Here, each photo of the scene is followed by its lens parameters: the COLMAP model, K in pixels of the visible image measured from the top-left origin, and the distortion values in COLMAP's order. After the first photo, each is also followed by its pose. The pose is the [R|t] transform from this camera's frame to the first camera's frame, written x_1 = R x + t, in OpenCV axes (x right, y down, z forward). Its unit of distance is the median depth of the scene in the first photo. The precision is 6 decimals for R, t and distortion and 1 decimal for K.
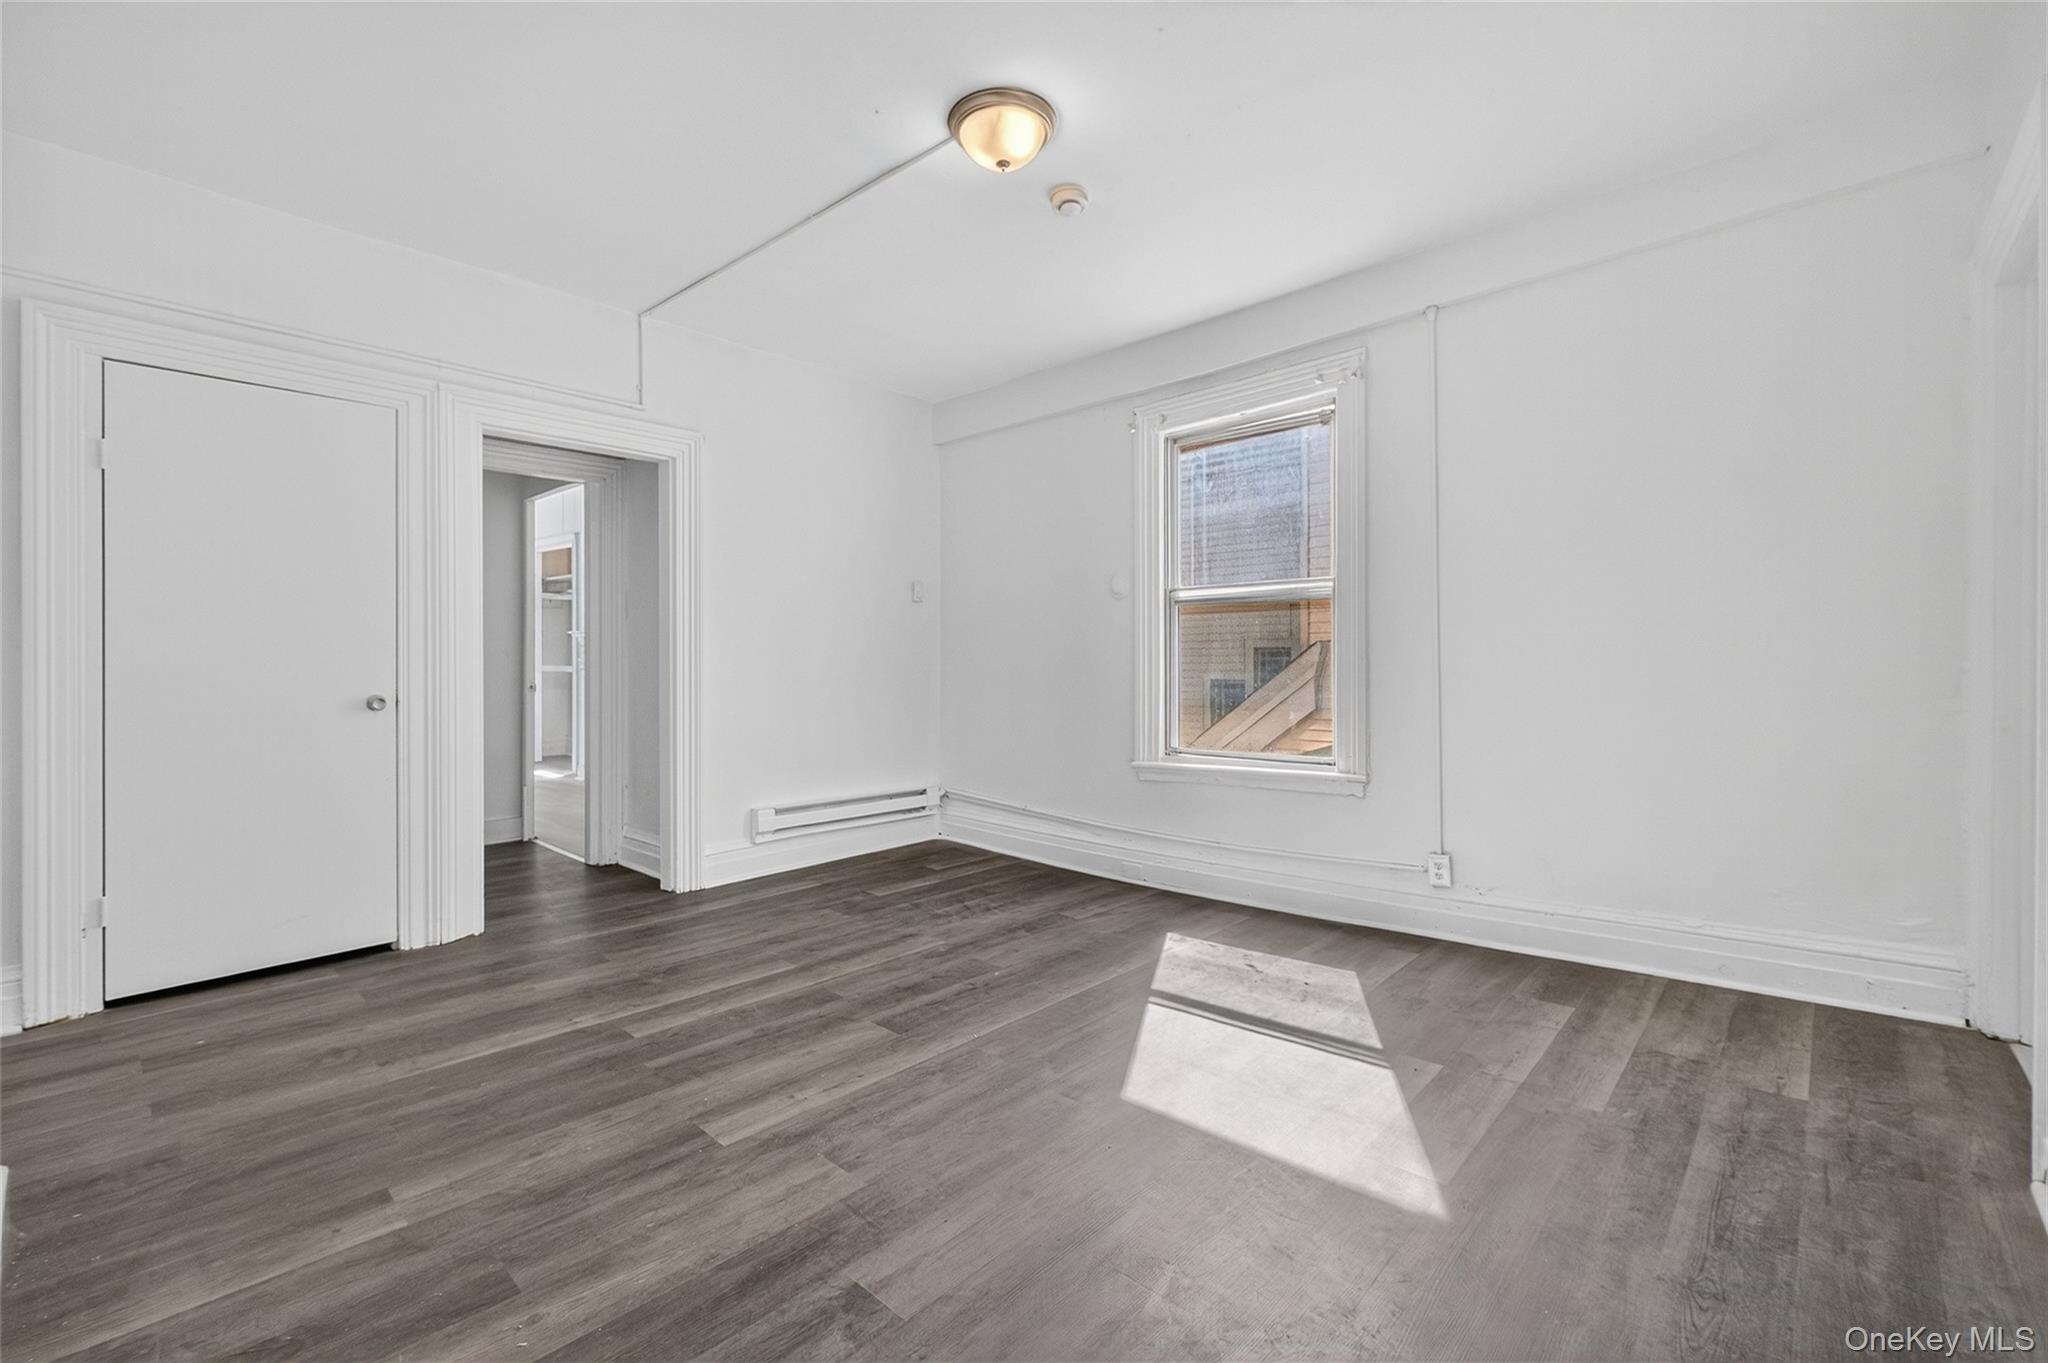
lens RADIAL K [[873.5, 0, 1025.1], [0, 873.5, 653.3], [0, 0, 1]] dist [0.006162, -0.000581]
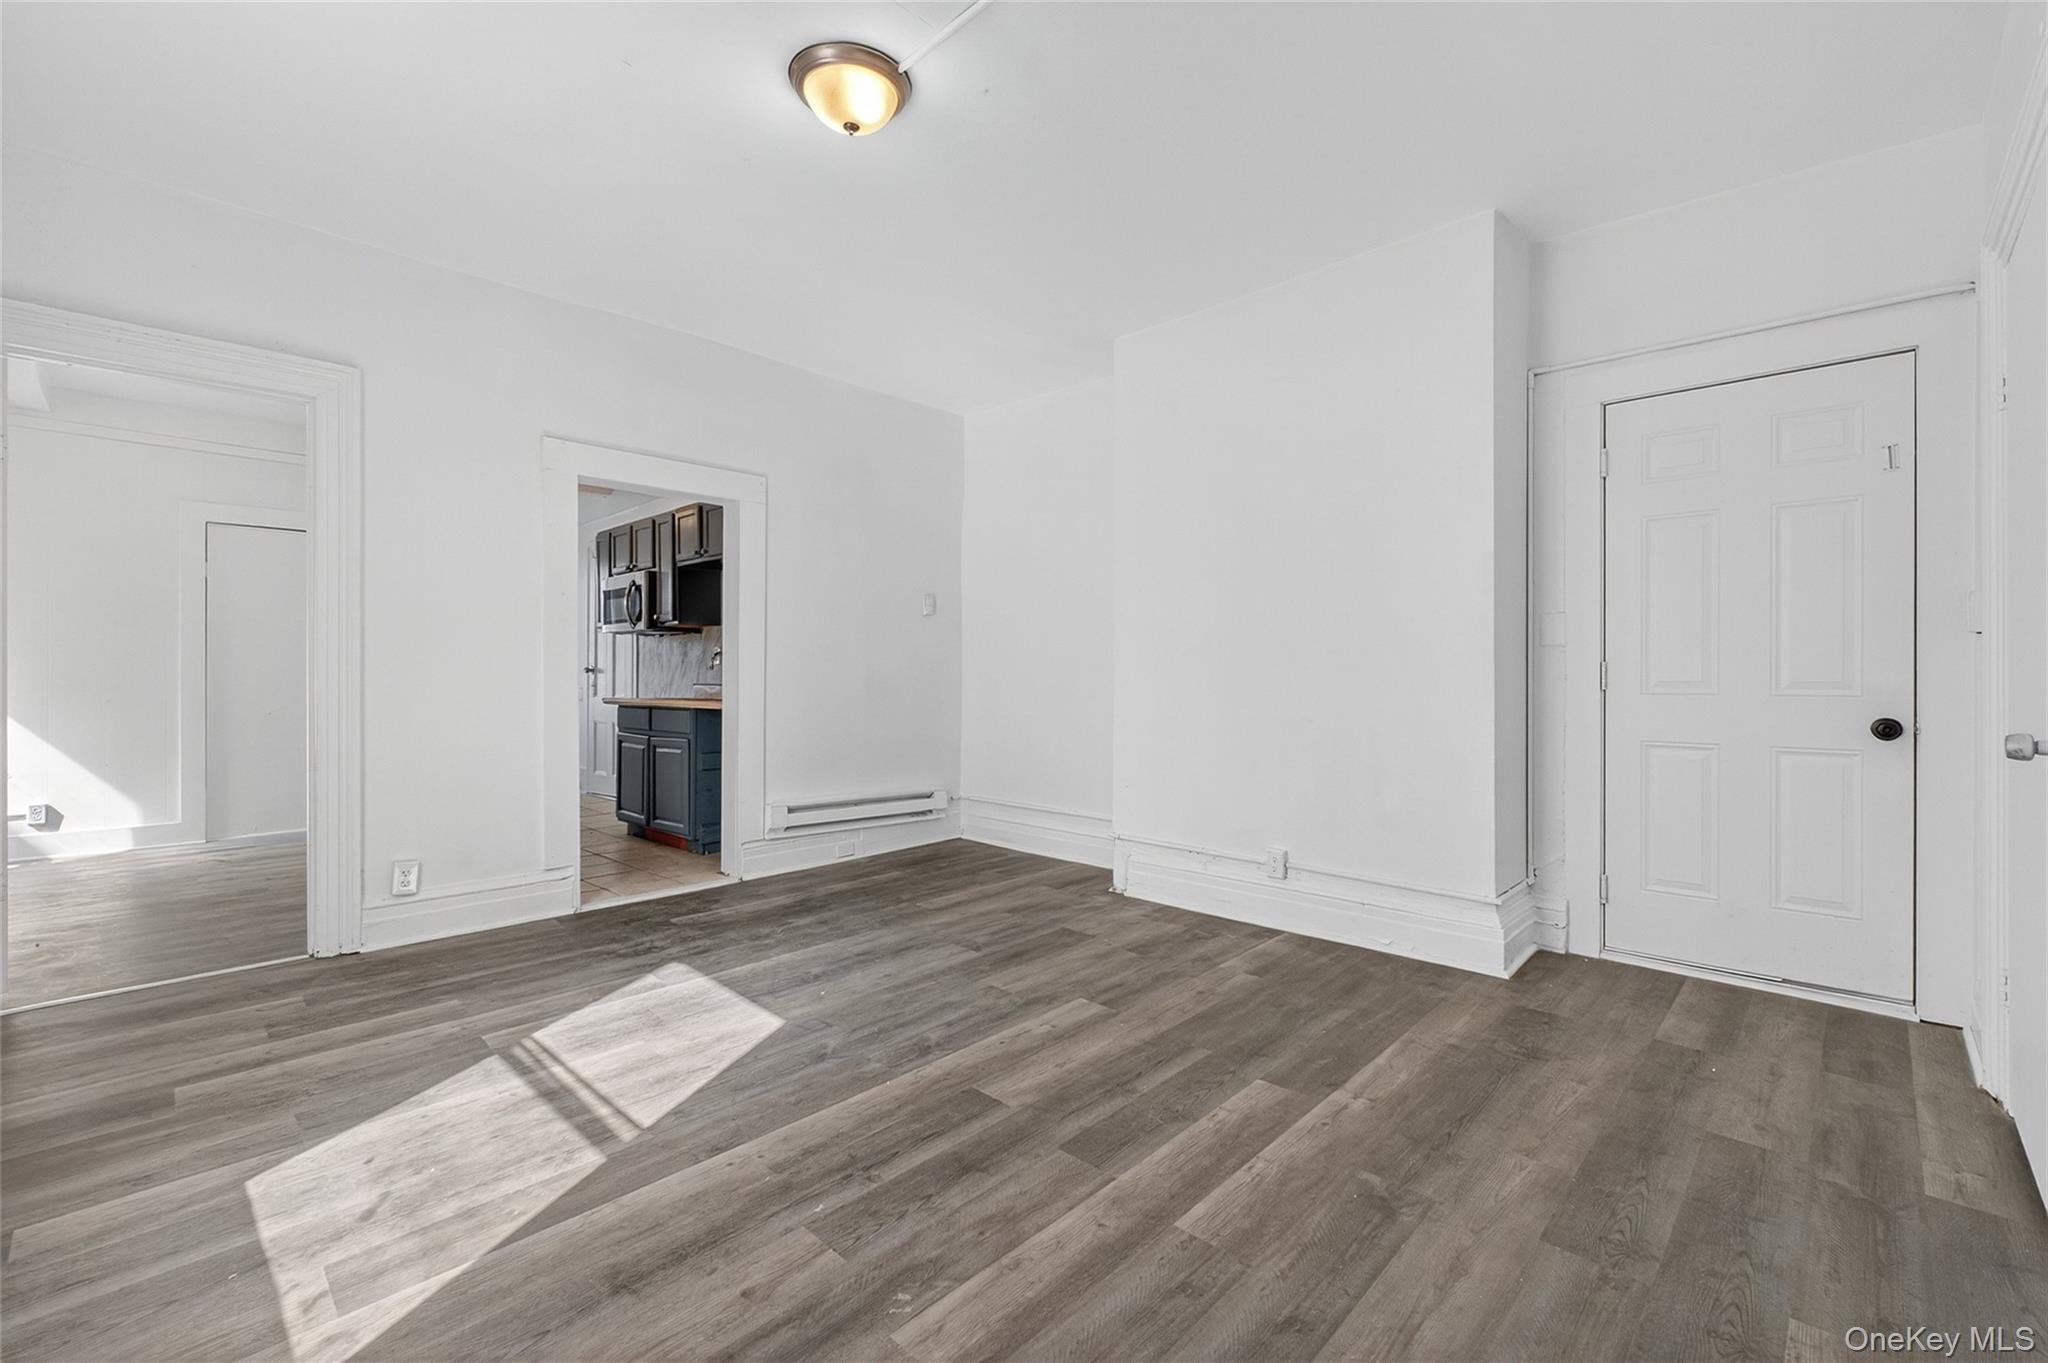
lens RADIAL K [[873.5, 0, 1026.2], [0, 873.5, 674.8], [0, 0, 1]] dist [0.006162, -0.000581]
pose [[-0.999657, 0.008864, 0.024634, -0.218231], [0.008905, 0.999959, 0.001535, 0.012511], [-0.024619, 0.001754, -0.999695, 1.835723]]
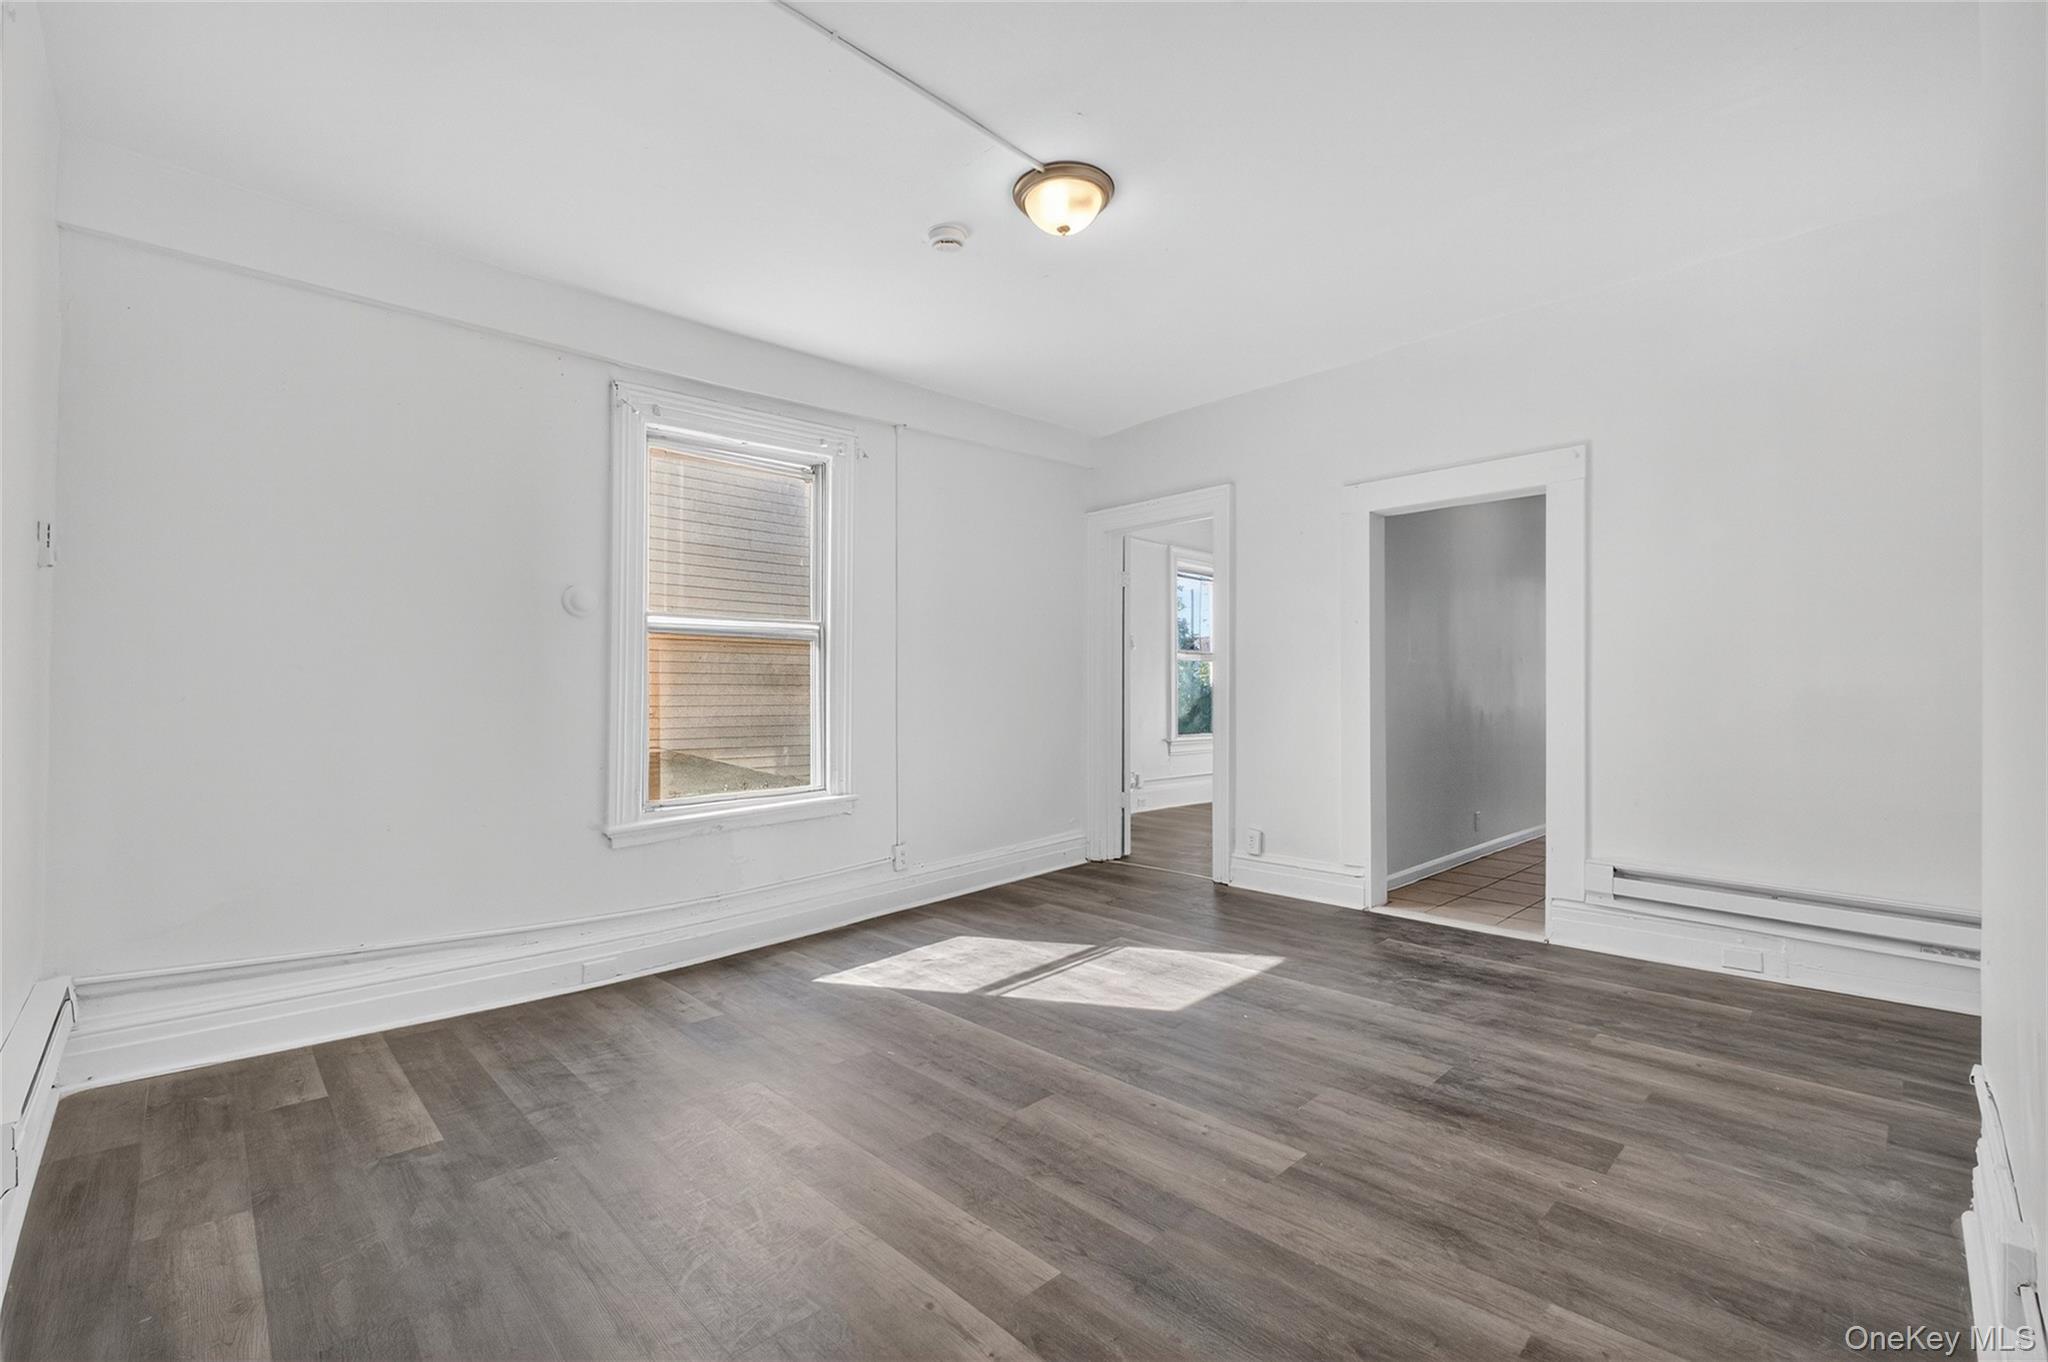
lens RADIAL K [[873.5, 0, 1033.4], [0, 873.5, 682.4], [0, 0, 1]] dist [0.006162, -0.000581]
pose [[0.050632, 0.020178, 0.998513, -1.047071], [0.001562, 0.999793, -0.020283, 0.018183], [-0.998716, 0.002587, 0.050590, 0.944874]]
